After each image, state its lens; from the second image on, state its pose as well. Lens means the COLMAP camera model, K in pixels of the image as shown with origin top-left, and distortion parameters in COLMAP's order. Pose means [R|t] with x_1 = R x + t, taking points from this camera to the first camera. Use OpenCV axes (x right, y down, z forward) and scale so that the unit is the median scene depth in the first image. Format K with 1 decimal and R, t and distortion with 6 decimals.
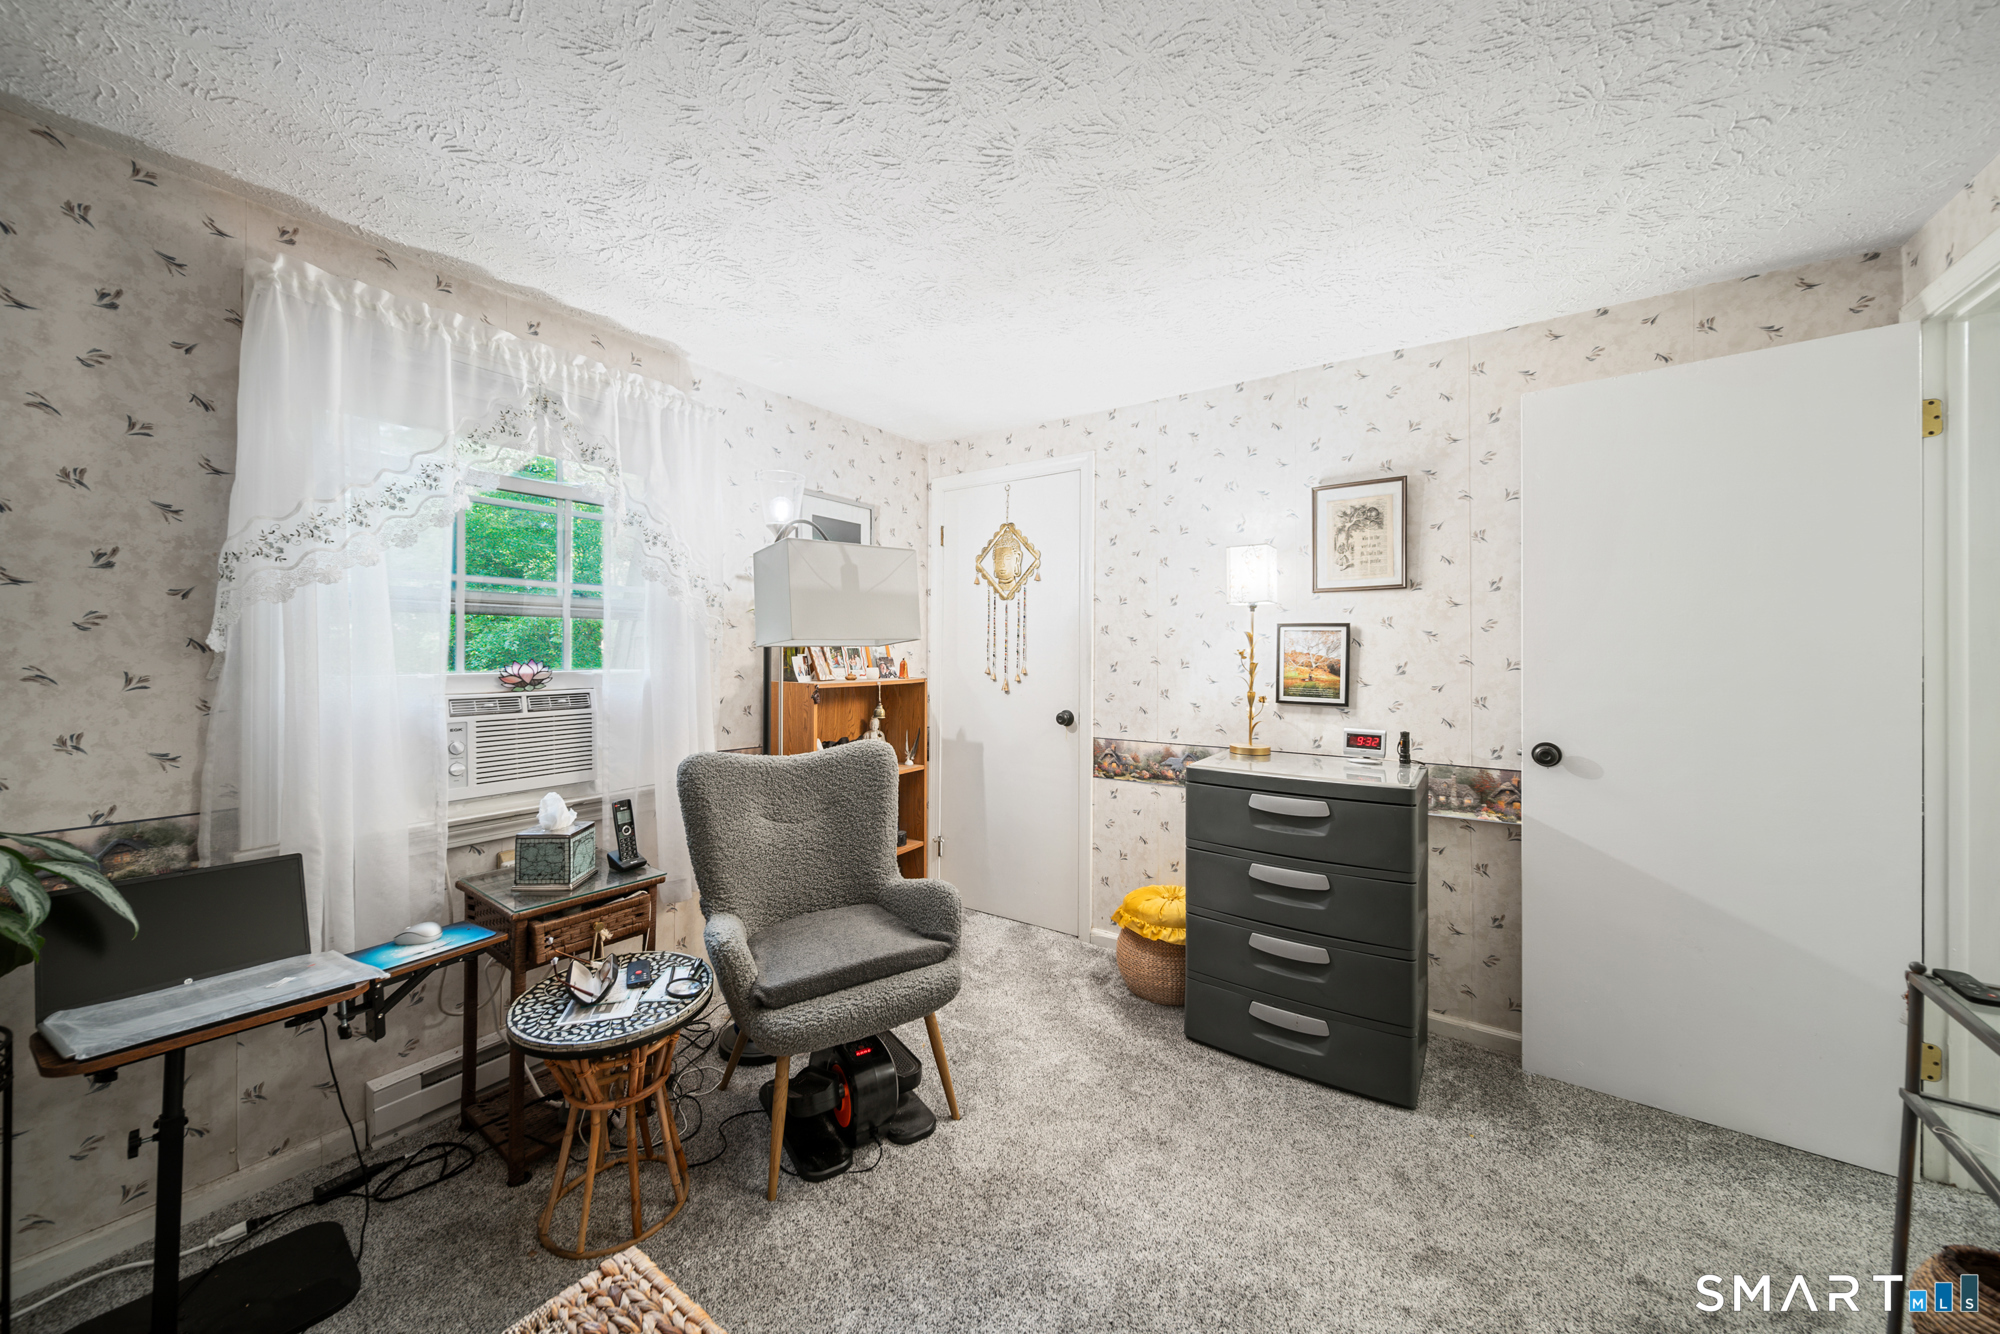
lens RADIAL K [[692.9, 0, 1000.0], [0, 692.9, 667.0], [0, 0, 1]] dist [-0.000119, -0.000139]
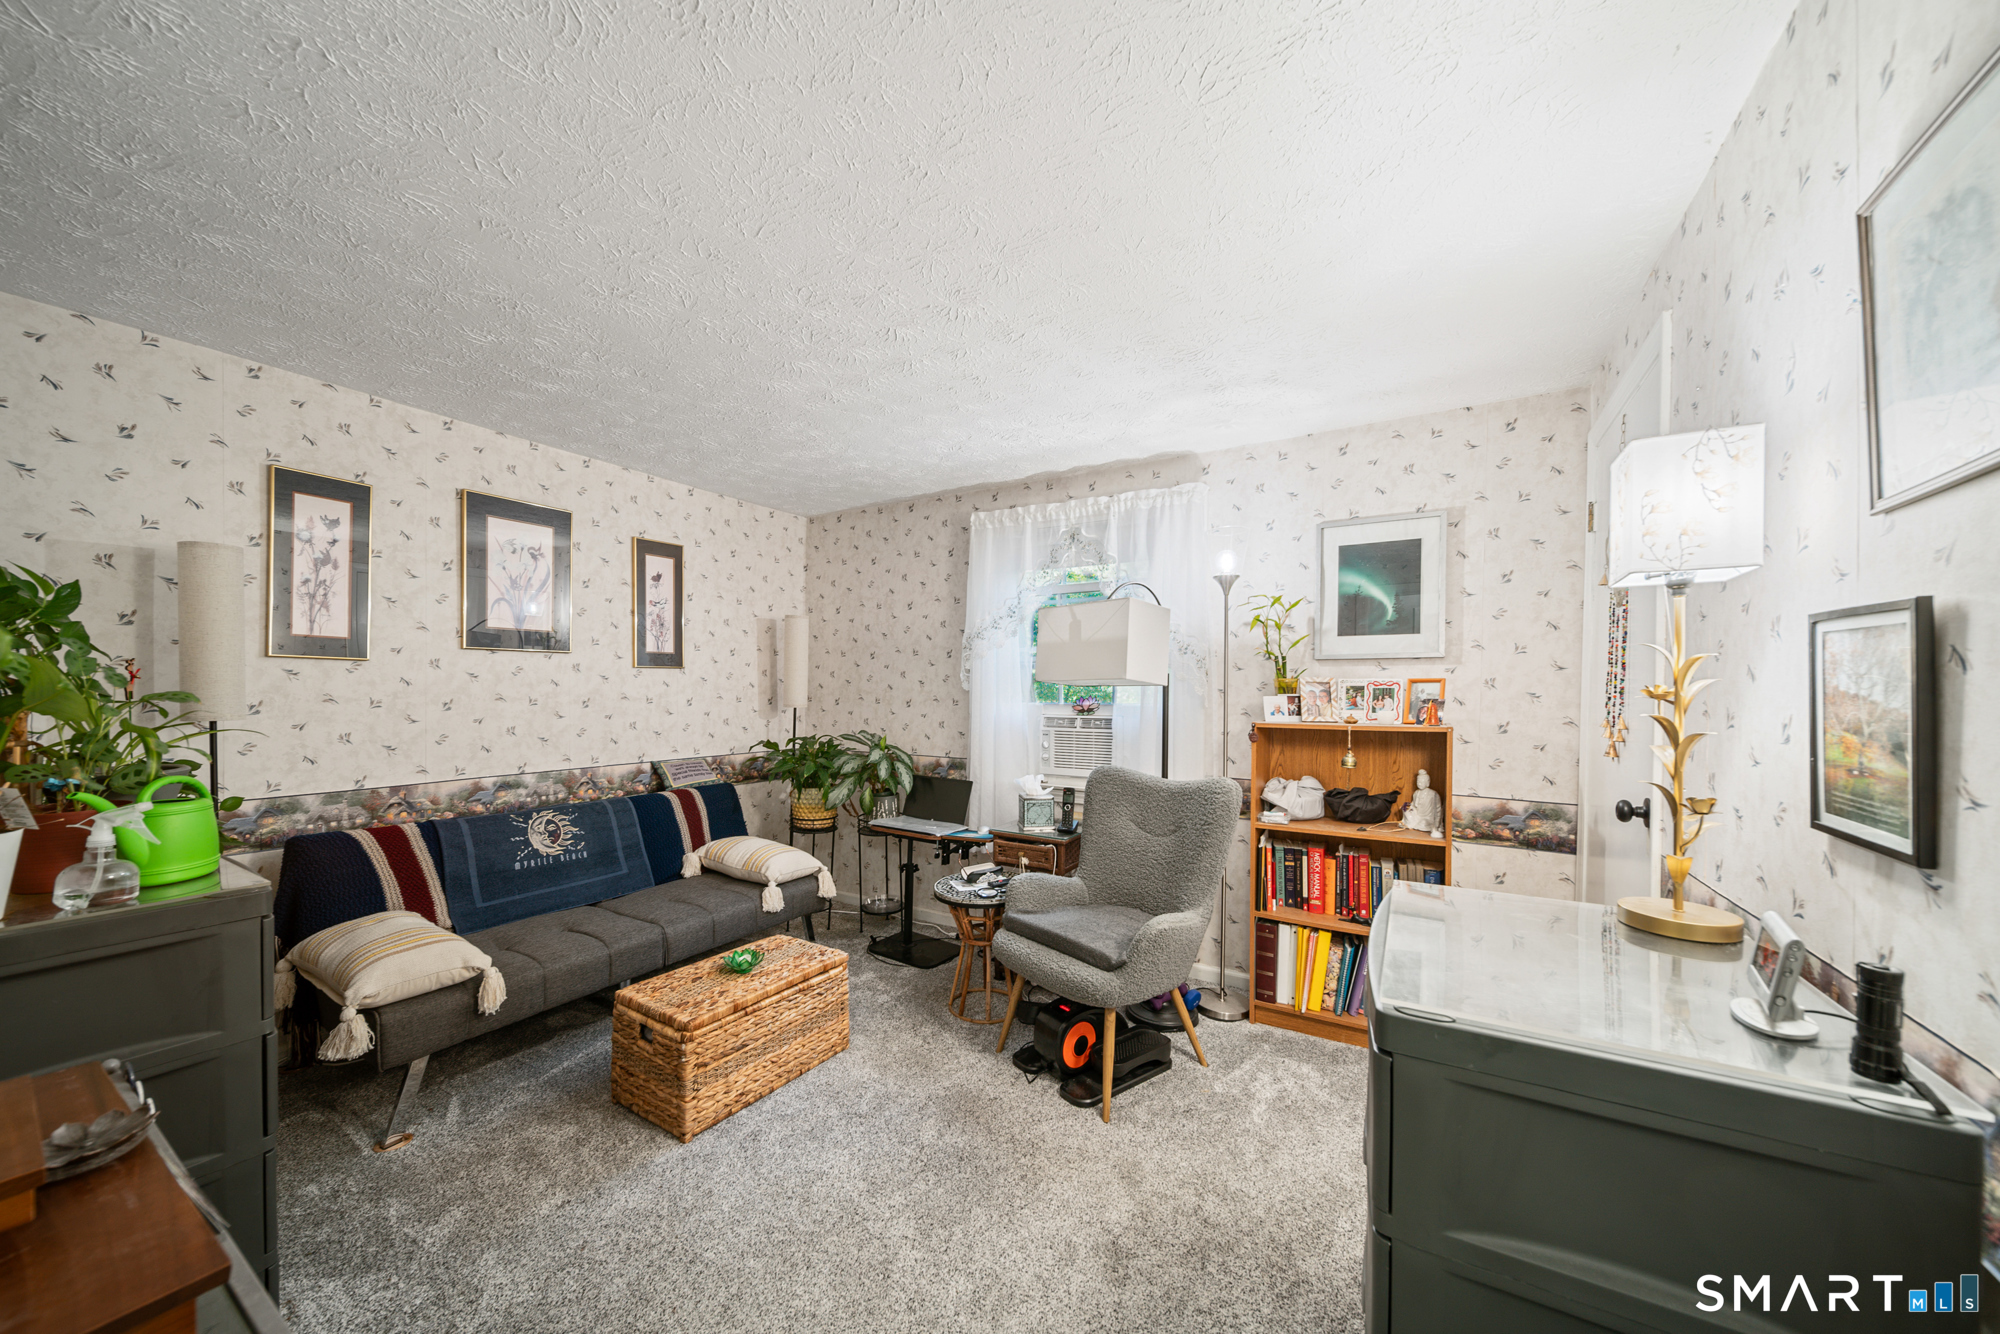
lens RADIAL K [[706.3, 0, 996.0], [0, 706.3, 706.9], [0, 0, 1]] dist [-0.000478, -0.000034]
pose [[0.074229, 0.020793, -0.997024, 0.992217], [-0.029967, 0.999378, 0.018611, -0.009682], [0.996791, 0.028496, 0.074806, 0.718054]]
